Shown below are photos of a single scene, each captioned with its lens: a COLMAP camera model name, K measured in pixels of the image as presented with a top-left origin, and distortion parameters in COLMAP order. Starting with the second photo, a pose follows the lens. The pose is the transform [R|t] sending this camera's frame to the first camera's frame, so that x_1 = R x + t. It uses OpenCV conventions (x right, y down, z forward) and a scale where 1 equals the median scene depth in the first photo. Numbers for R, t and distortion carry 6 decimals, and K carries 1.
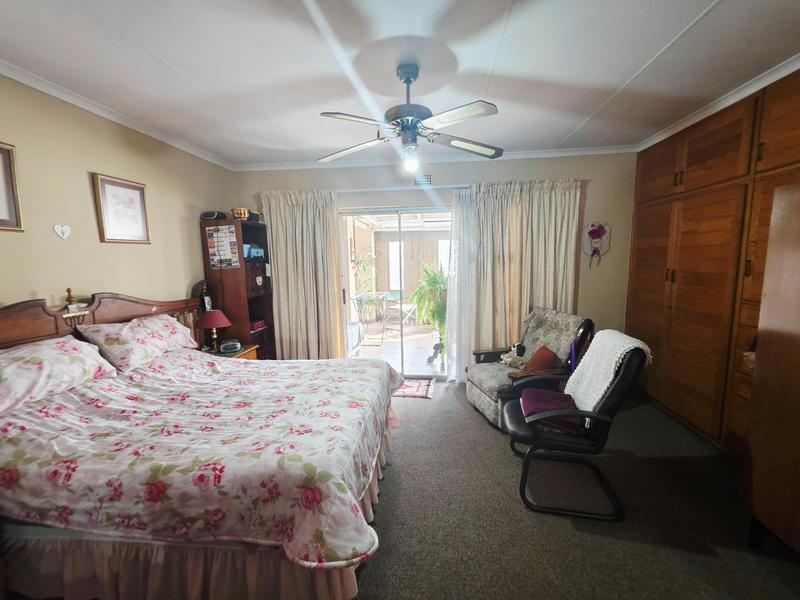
lens RADIAL K [[318.3, 0, 404.3], [0, 318.3, 300.7], [0, 0, 1]] dist [0.002314, -0.000116]
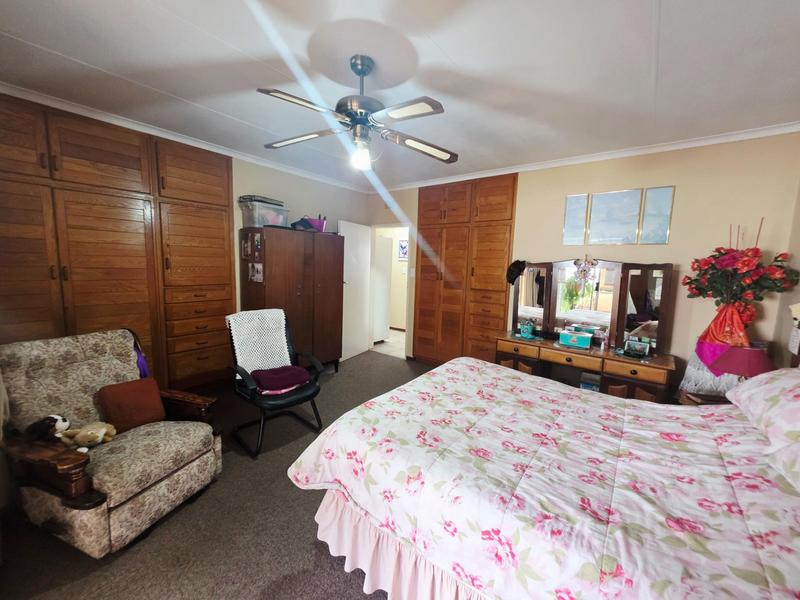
lens RADIAL K [[318.3, 0, 404.3], [0, 318.3, 300.7], [0, 0, 1]] dist [0.002314, -0.000116]
pose [[-0.847497, -0.066953, 0.526560, -0.400753], [0.048472, 0.978106, 0.202383, -0.124541], [-0.528582, 0.197042, -0.825697, 1.145713]]
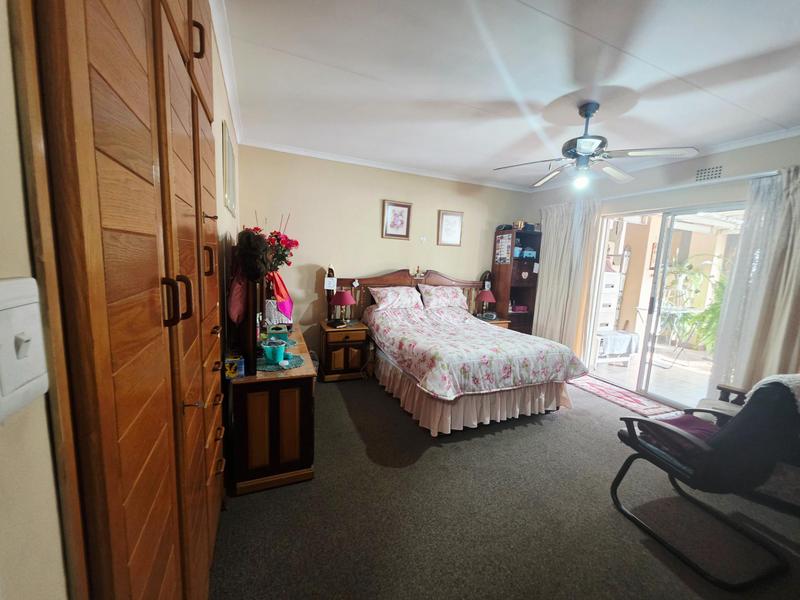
lens RADIAL K [[318.3, 0, 404.3], [0, 318.3, 300.7], [0, 0, 1]] dist [0.002314, -0.000116]
pose [[0.493559, 0.152803, -0.856184, 0.511779], [-0.168314, 0.982616, 0.078340, 0.025596], [0.853270, 0.105442, 0.510698, -0.103243]]
